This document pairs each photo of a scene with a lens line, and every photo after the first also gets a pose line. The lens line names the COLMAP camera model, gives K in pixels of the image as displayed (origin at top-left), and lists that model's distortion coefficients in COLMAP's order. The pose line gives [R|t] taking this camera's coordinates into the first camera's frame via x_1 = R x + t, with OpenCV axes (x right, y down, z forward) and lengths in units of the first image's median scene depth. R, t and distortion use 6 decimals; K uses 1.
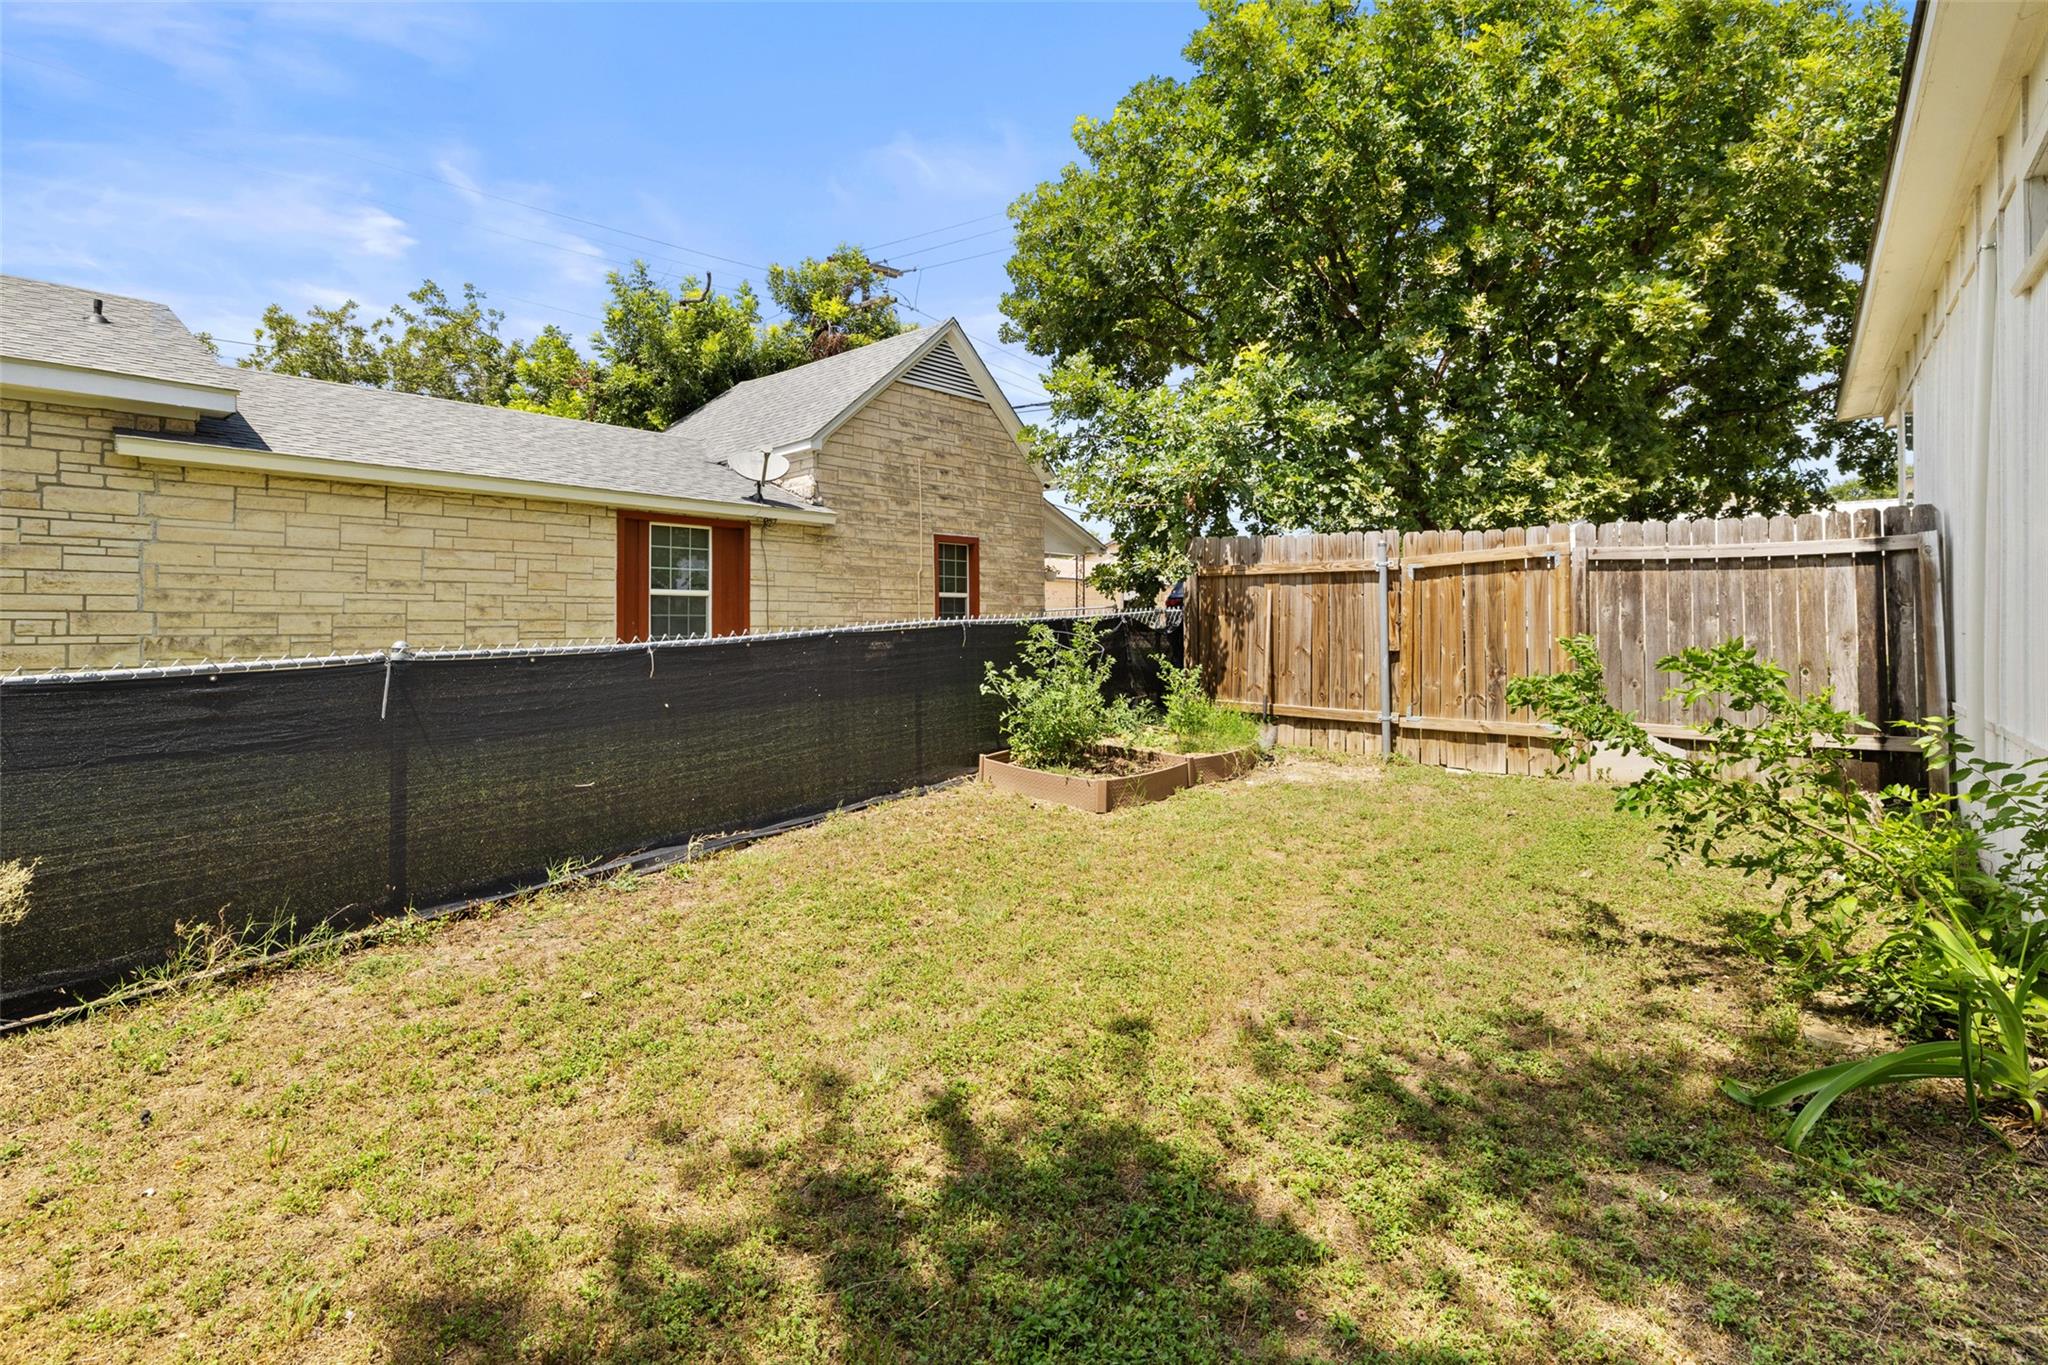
lens RADIAL K [[966.1, 0, 1034.5], [0, 966.1, 614.8], [0, 0, 1]] dist [-0.012747, 0.000238]
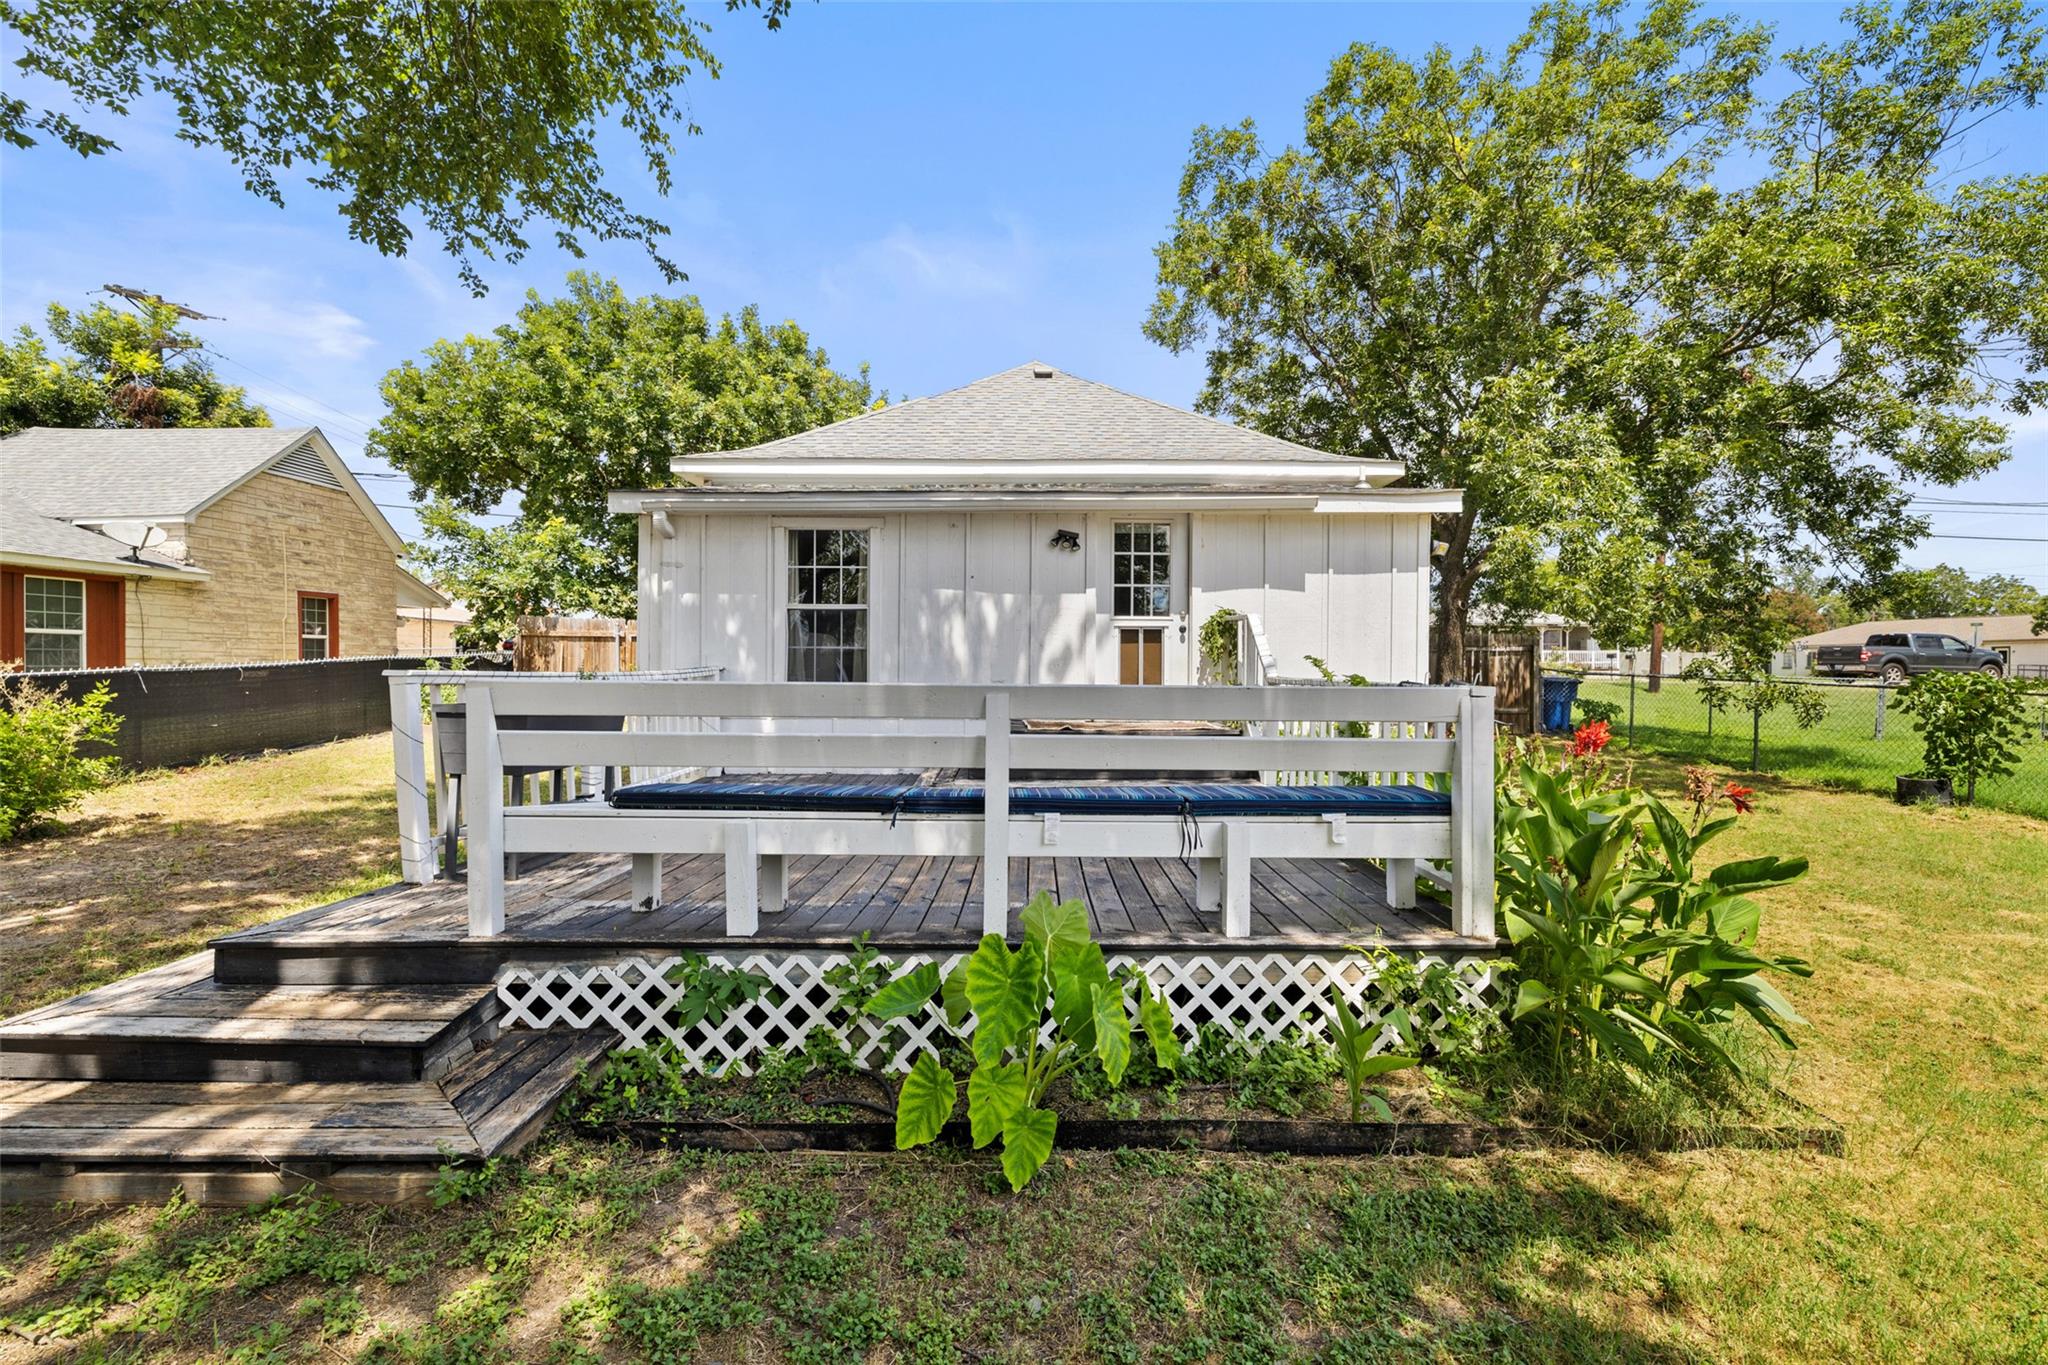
lens RADIAL K [[866.7, 0, 973.1], [0, 866.7, 682.9], [0, 0, 1]] dist [-0.003554, 0.002293]
pose [[0.774578, -0.002986, 0.632472, -0.171863], [-0.015846, 0.999583, 0.024125, -0.001193], [-0.632280, -0.028709, 0.774208, -0.874828]]
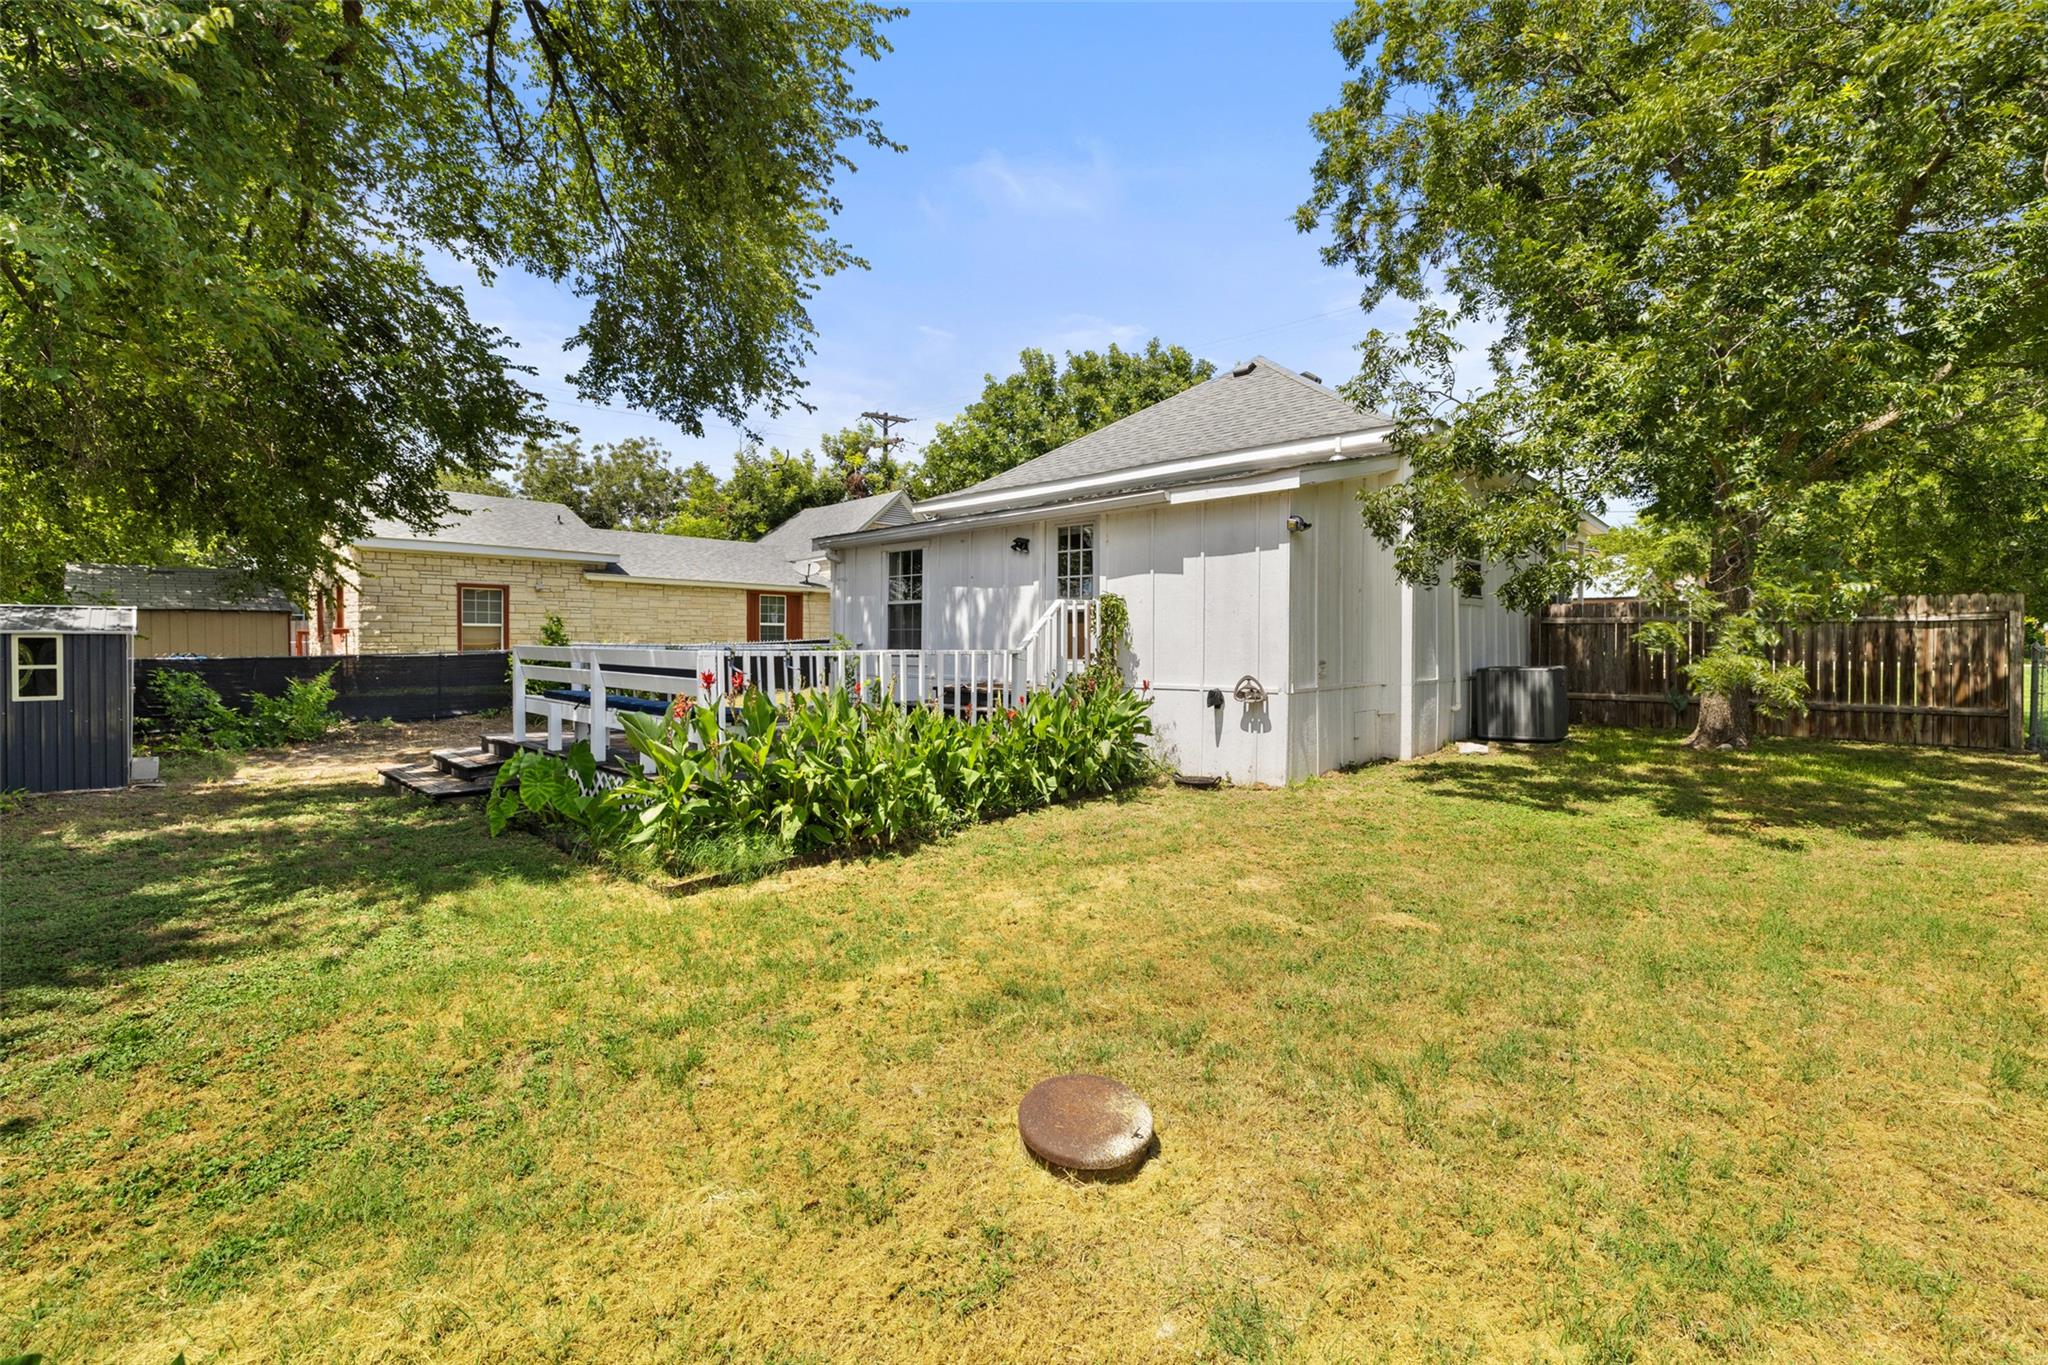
lens RADIAL K [[866.7, 0, 1015.3], [0, 866.7, 650.3], [0, 0, 1]] dist [-0.003554, 0.002293]
pose [[0.996856, 0.010545, -0.078532, 0.503542], [-0.009016, 0.999763, 0.019797, -0.009447], [0.078722, -0.019027, 0.996715, -1.371091]]
